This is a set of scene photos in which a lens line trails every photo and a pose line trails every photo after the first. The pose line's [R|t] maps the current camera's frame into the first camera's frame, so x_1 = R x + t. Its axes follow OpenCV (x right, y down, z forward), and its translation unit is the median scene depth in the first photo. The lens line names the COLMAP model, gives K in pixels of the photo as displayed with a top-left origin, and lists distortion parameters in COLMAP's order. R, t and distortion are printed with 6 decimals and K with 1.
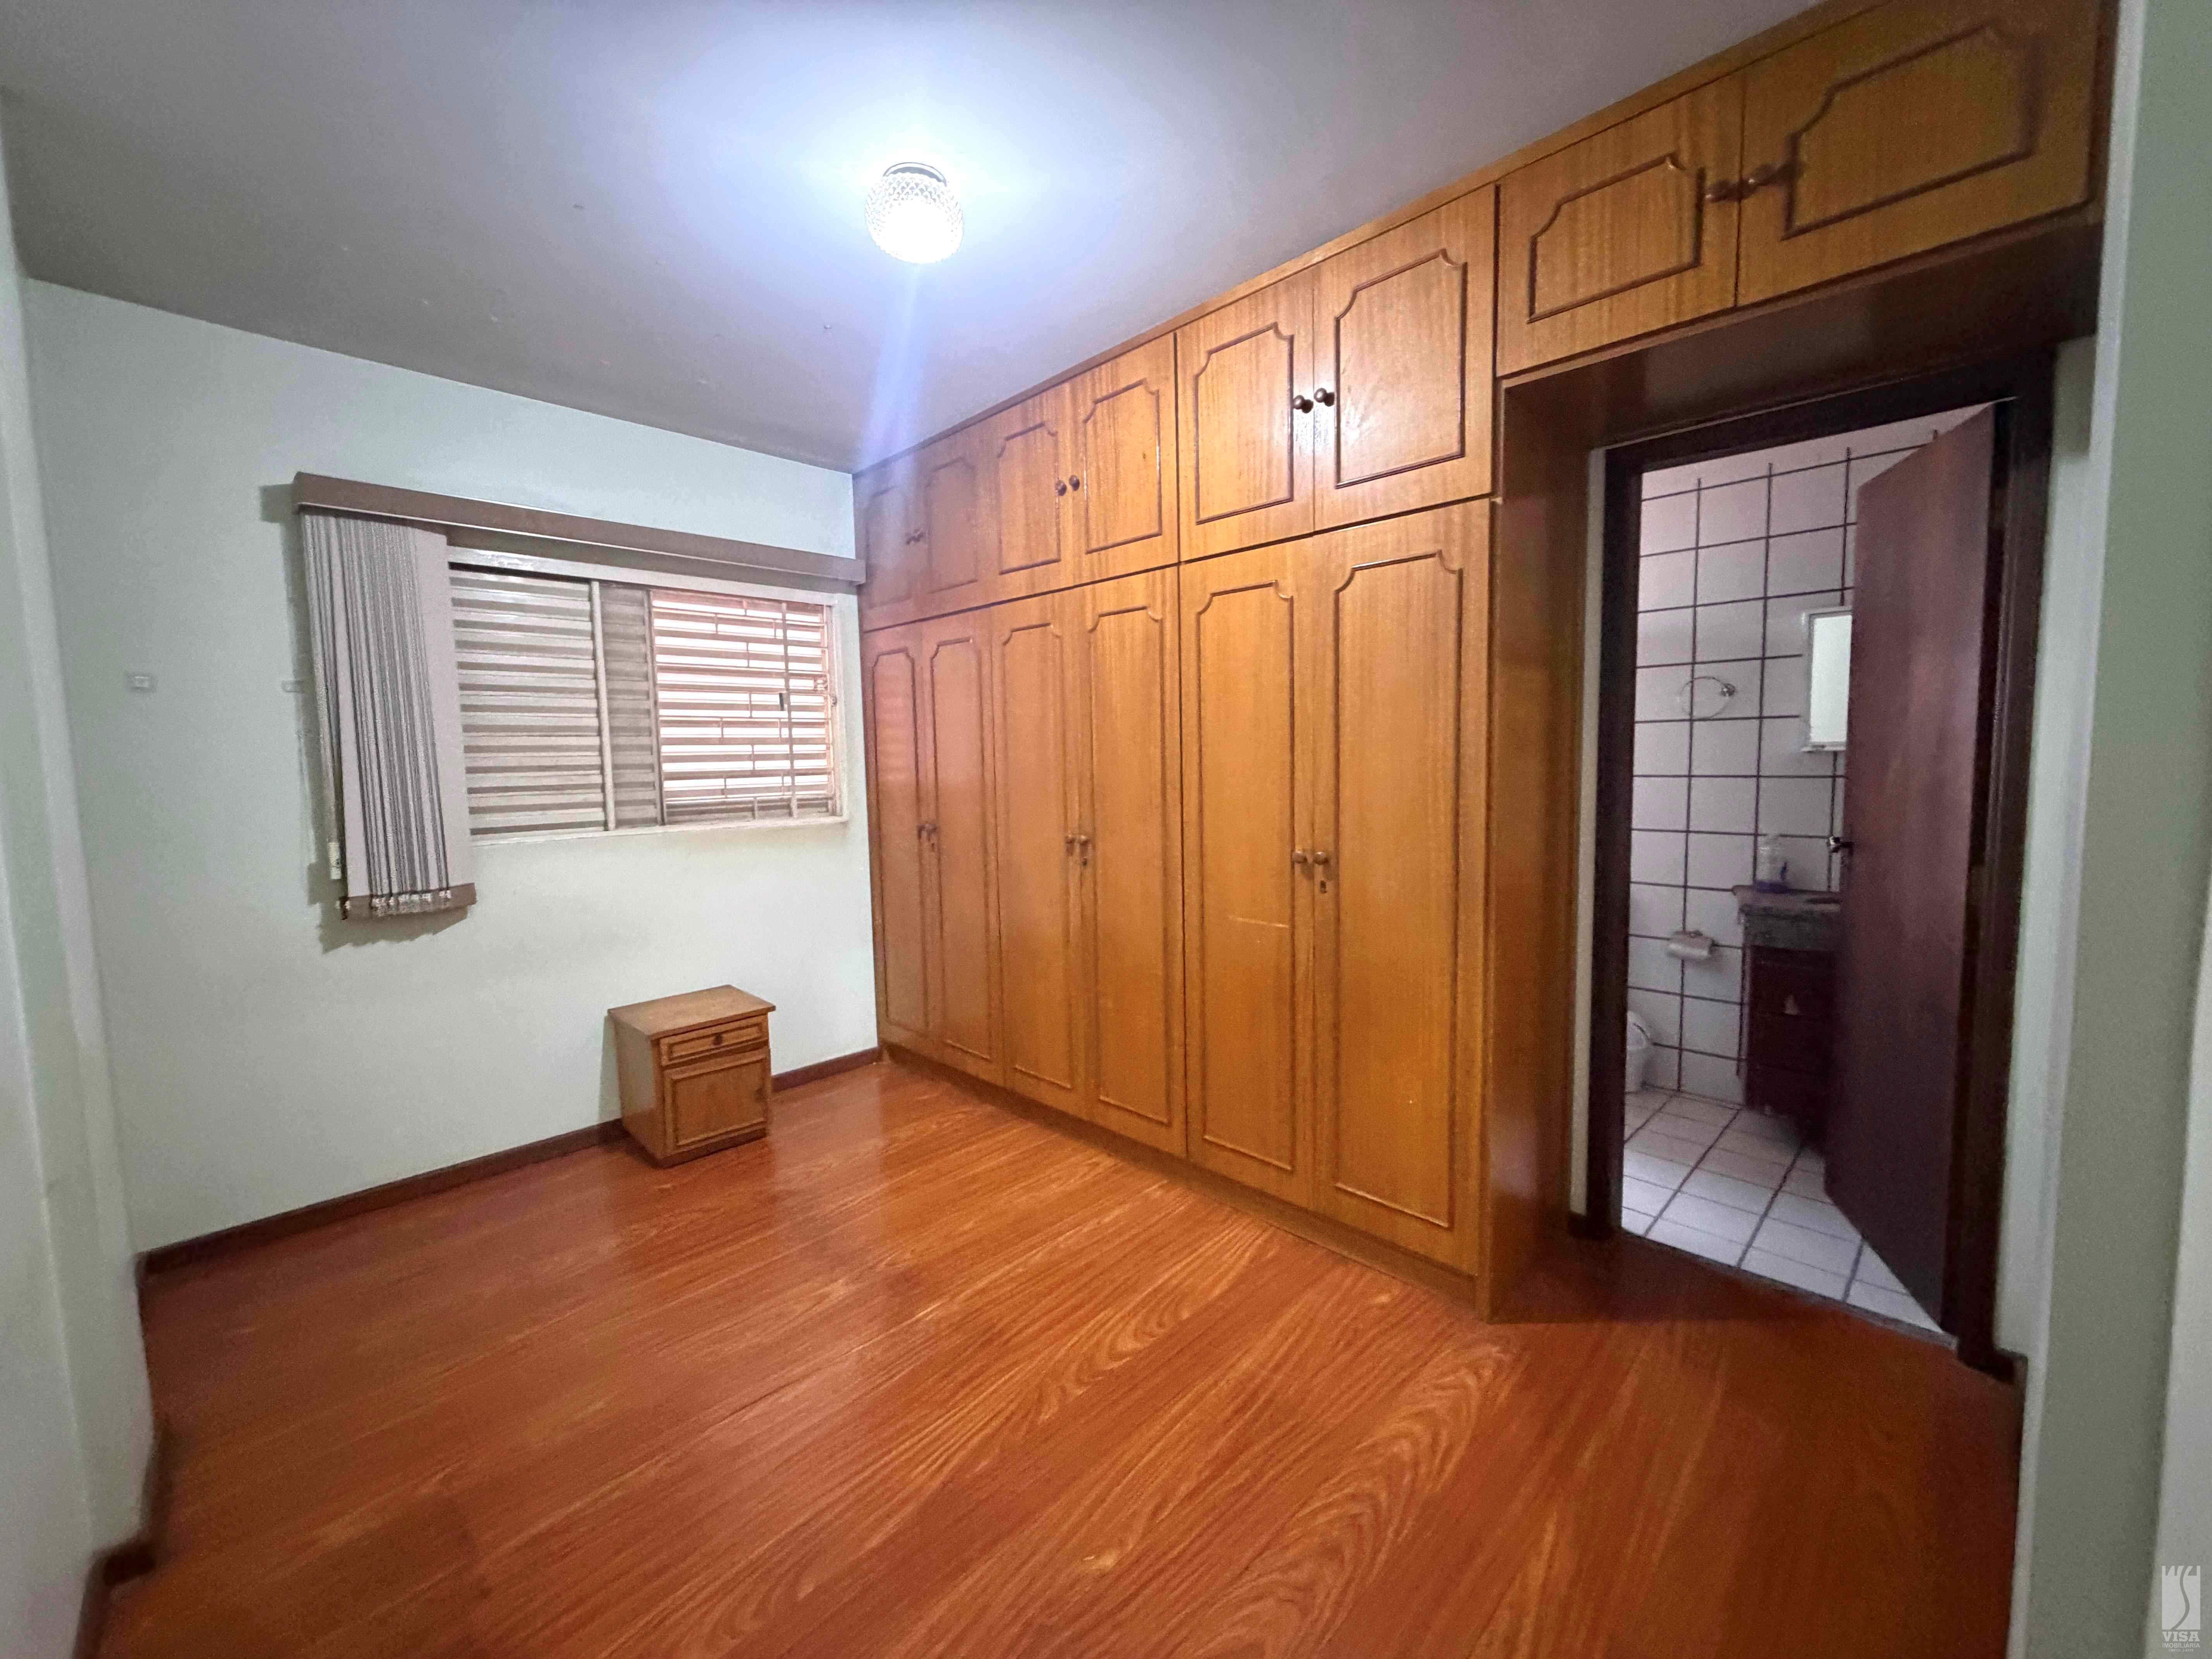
lens RADIAL K [[884.5, 0, 1095.5], [0, 884.5, 822.6], [0, 0, 1]] dist [-0.020129, -0.000171]
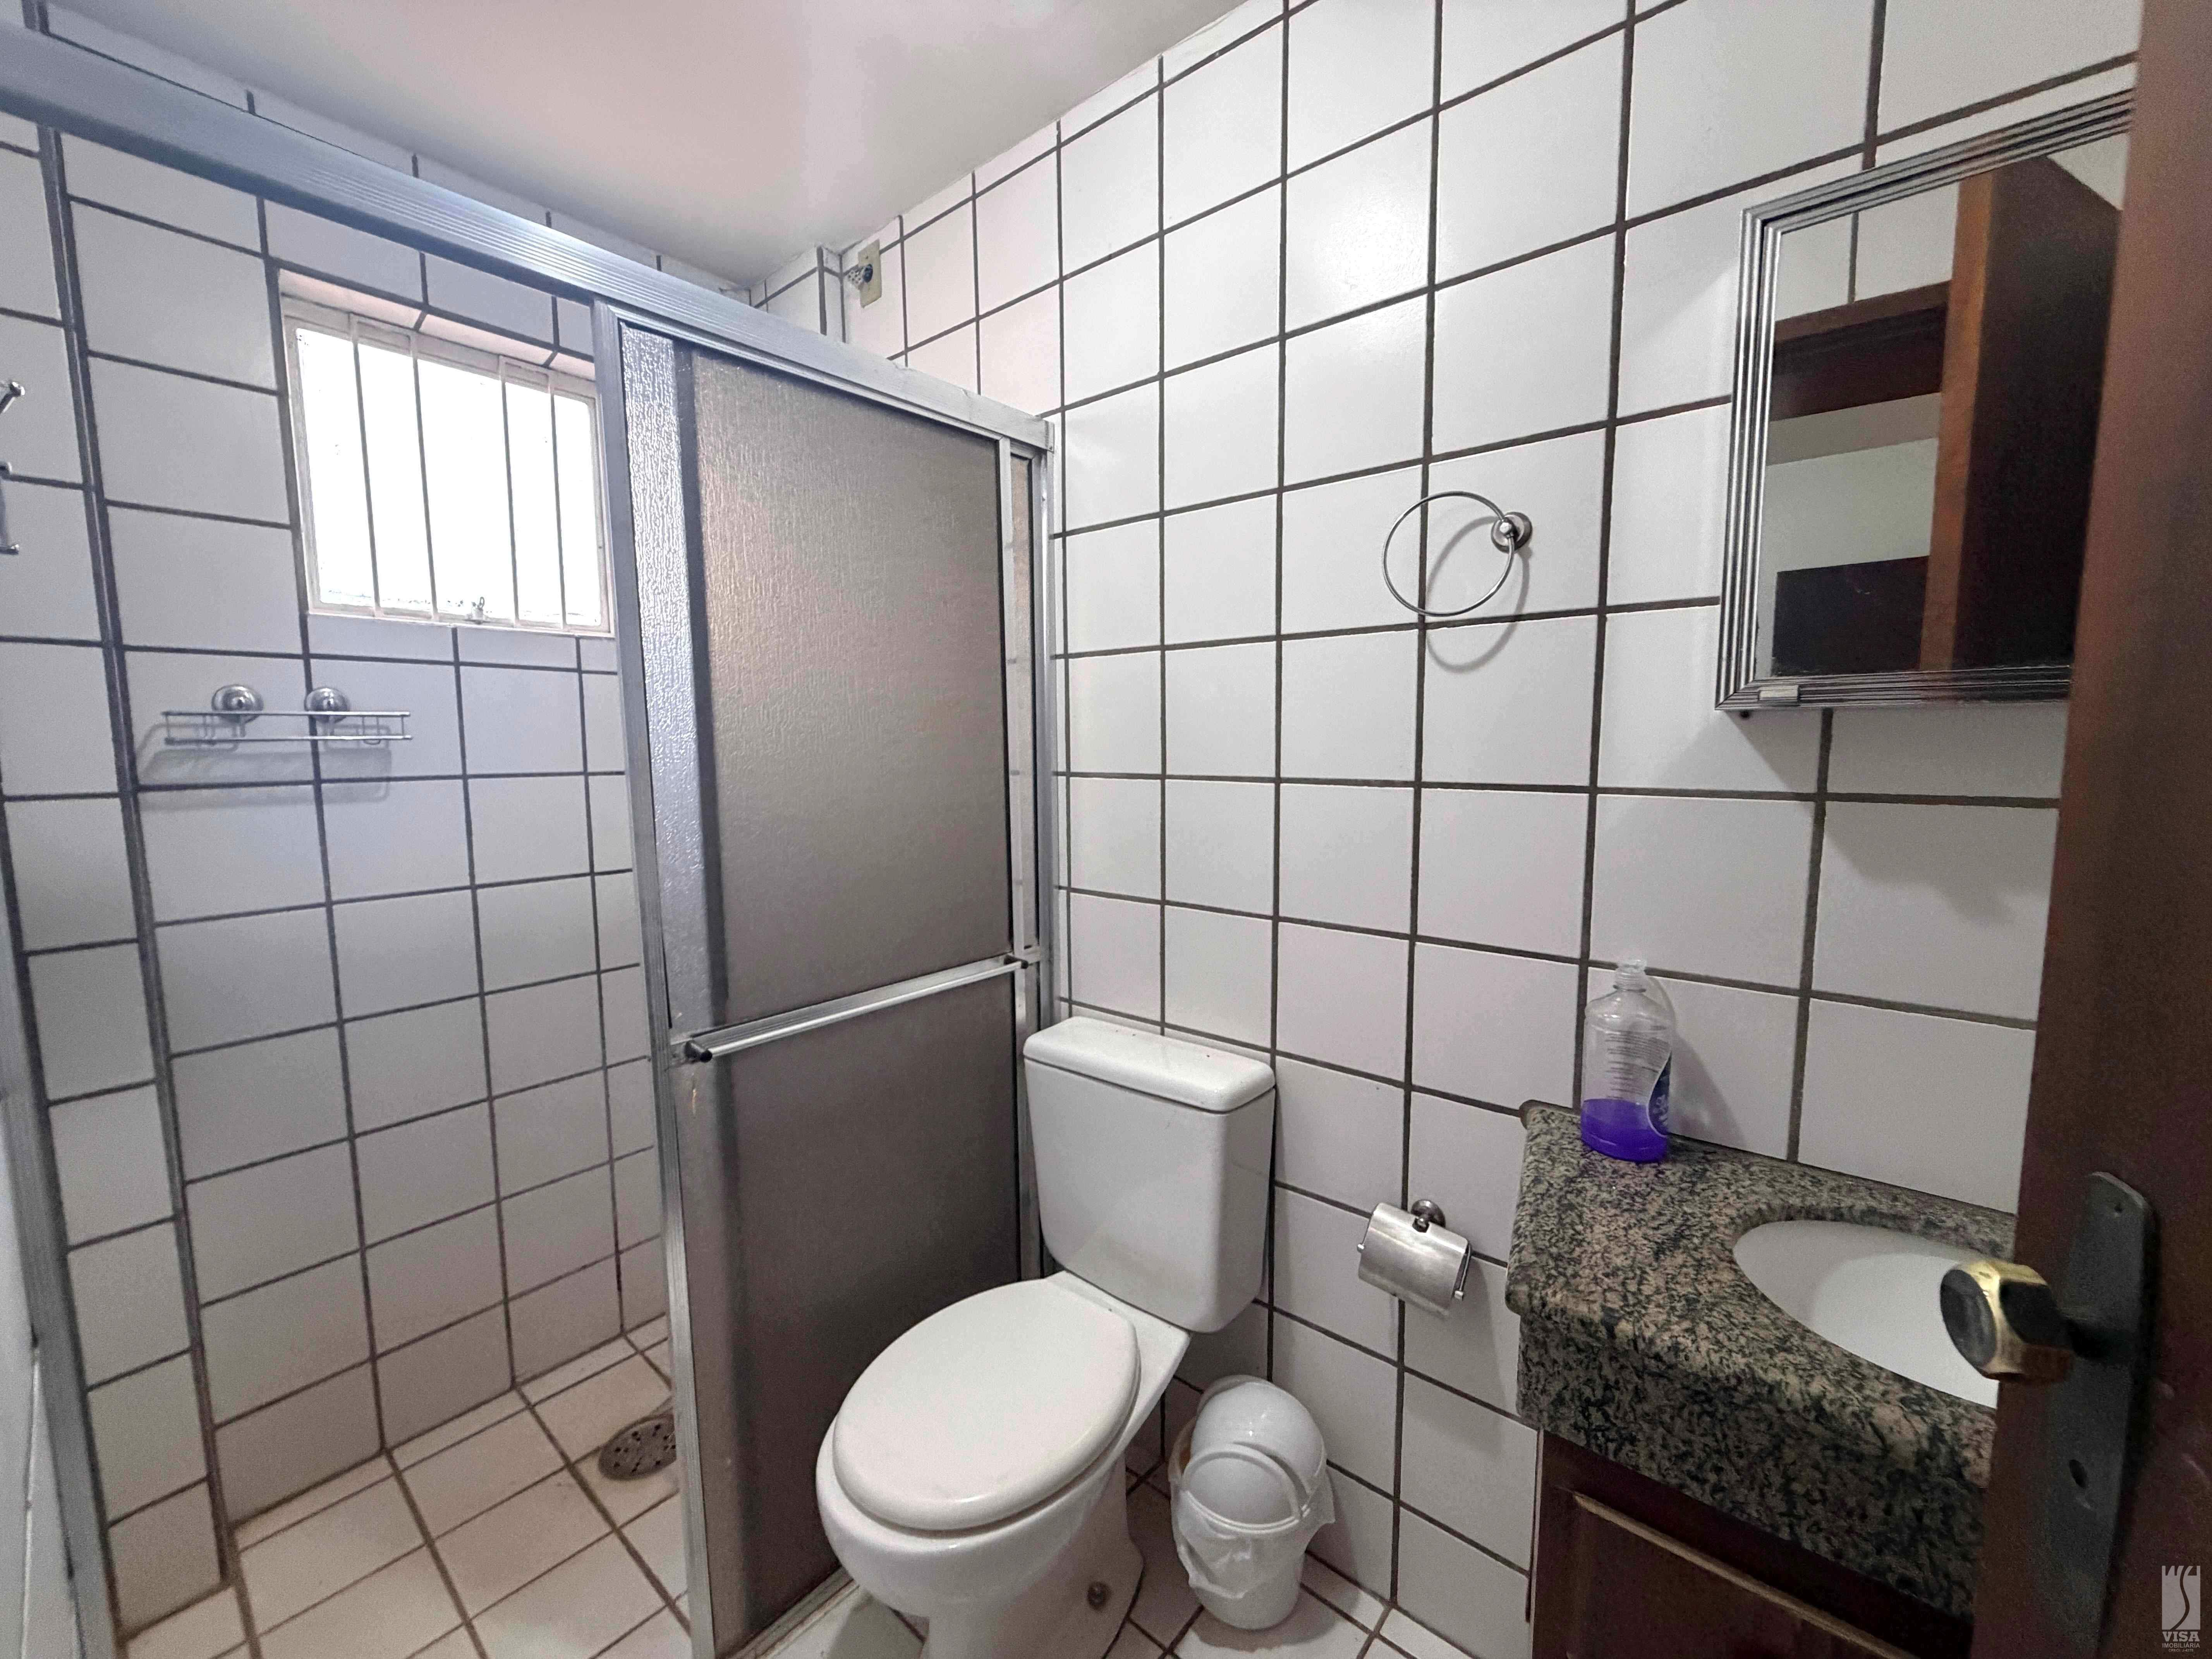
lens RADIAL K [[884.5, 0, 1107.4], [0, 884.5, 829.9], [0, 0, 1]] dist [-0.020129, -0.000171]
pose [[0.994644, -0.000945, 0.103356, 0.535554], [-0.001073, 0.999810, 0.019466, -0.042506], [-0.103355, -0.019473, 0.994454, 0.681963]]
